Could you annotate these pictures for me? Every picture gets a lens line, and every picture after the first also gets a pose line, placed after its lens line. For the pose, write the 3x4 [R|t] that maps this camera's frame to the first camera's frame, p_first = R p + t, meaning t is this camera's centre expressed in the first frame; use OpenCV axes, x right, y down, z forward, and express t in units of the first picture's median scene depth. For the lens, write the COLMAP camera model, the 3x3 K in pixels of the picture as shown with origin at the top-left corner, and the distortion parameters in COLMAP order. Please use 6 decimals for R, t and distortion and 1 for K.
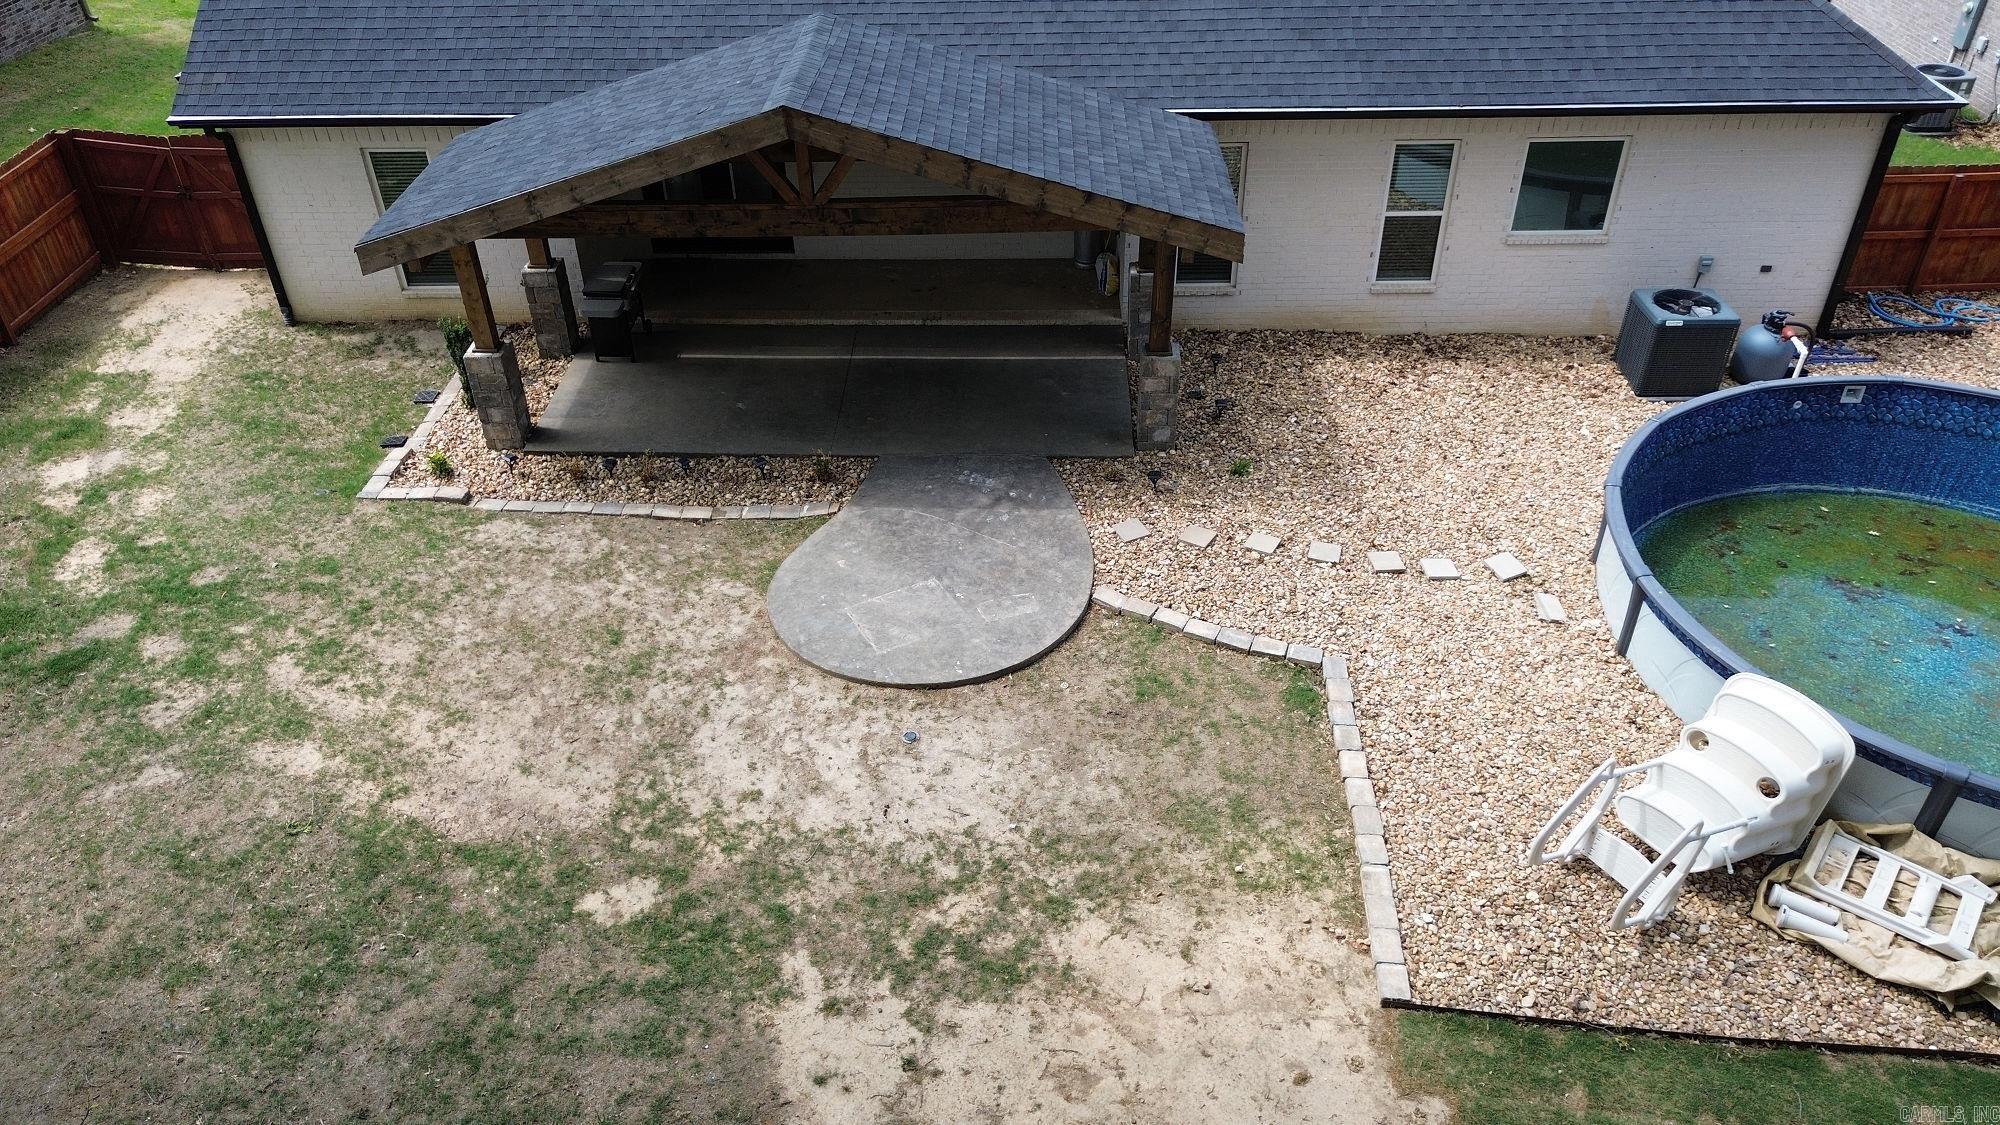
lens RADIAL K [[1431.1, 0, 1000.0], [0, 1431.1, 562.5], [0, 0, 1]] dist [0.058097, -0.053817]
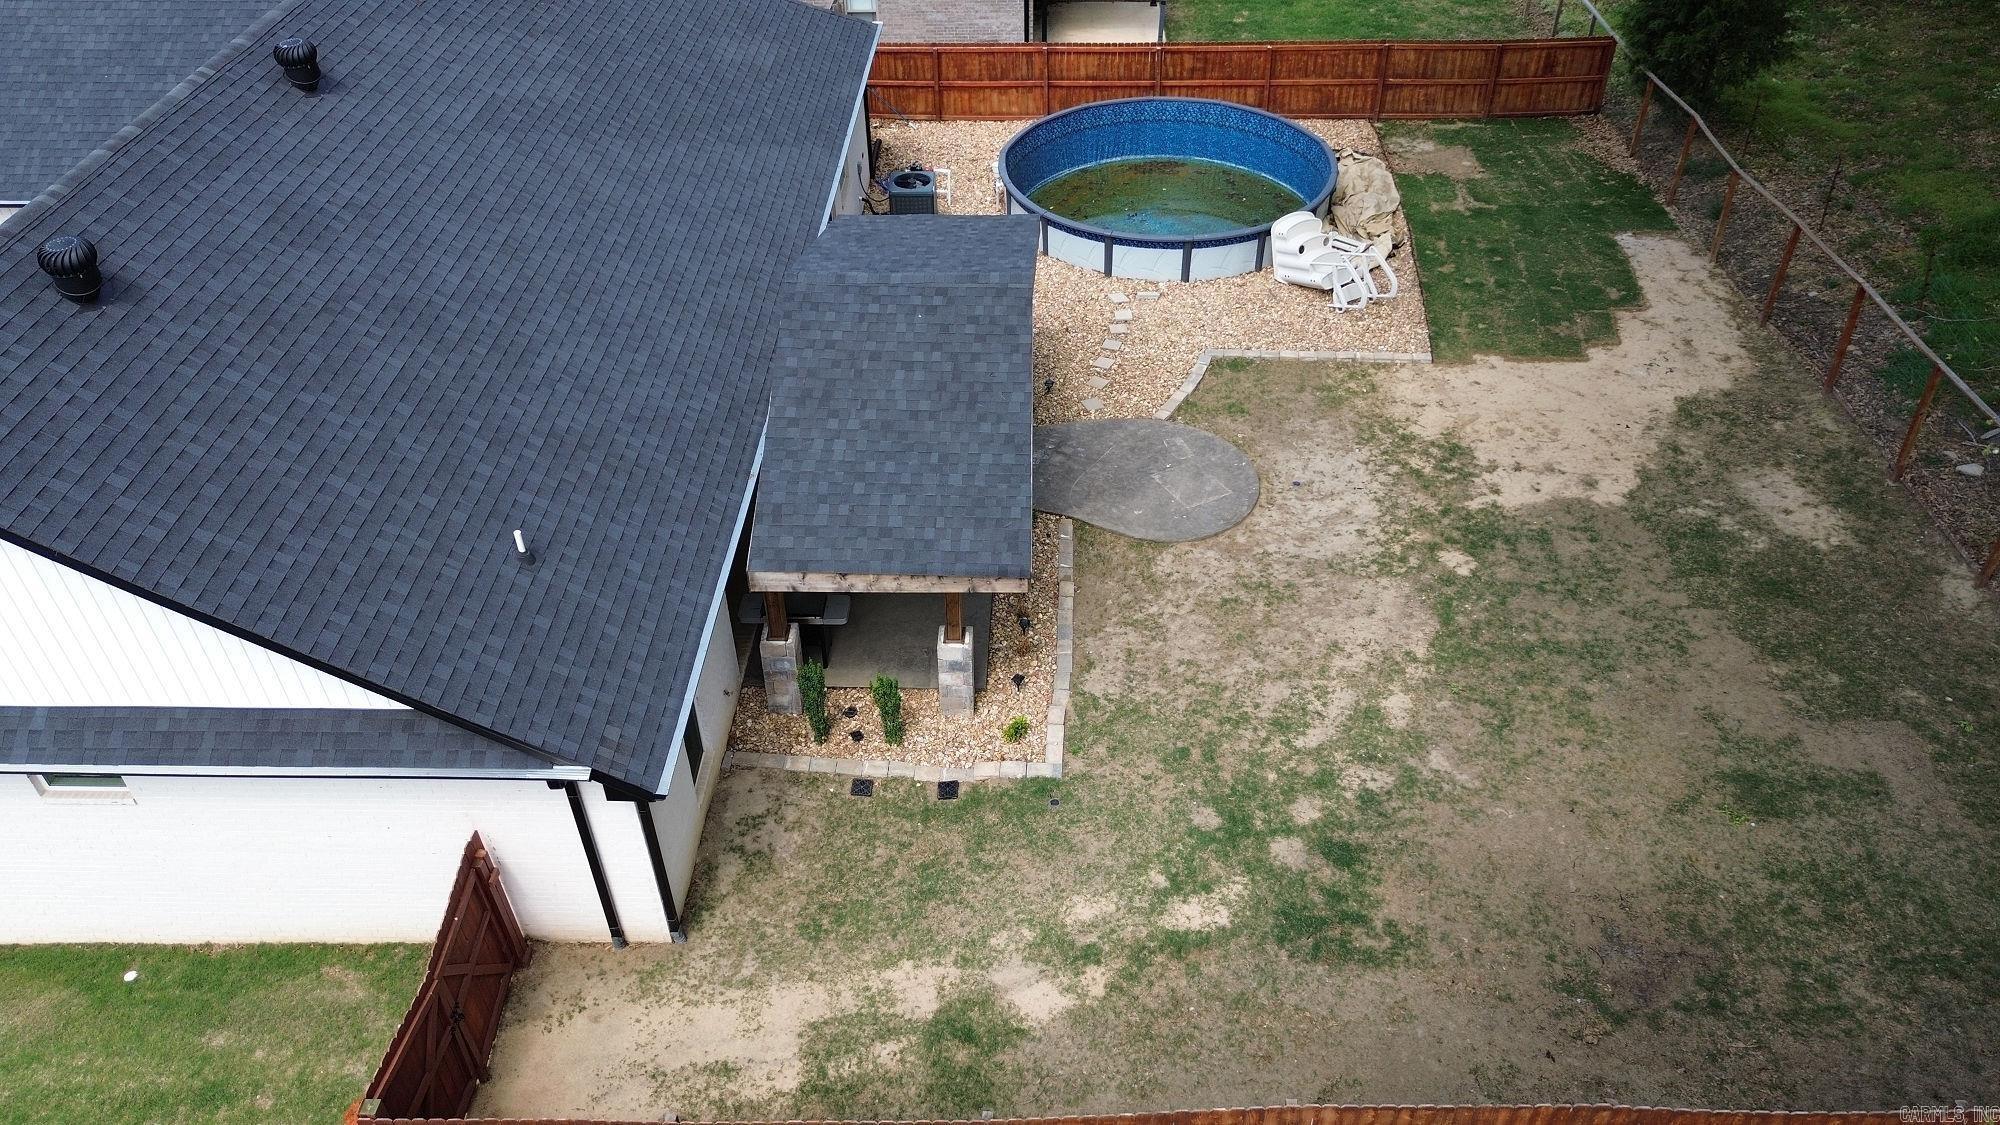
lens RADIAL K [[1433.8, 0, 1005.8], [0, 1433.8, 556.1], [0, 0, 1]] dist [0.069085, -0.082899]
pose [[0.005987, -0.612860, 0.790169, -1.454931], [0.596496, 0.636396, 0.489073, -0.861960], [-0.802594, 0.468404, 0.369378, 0.655252]]
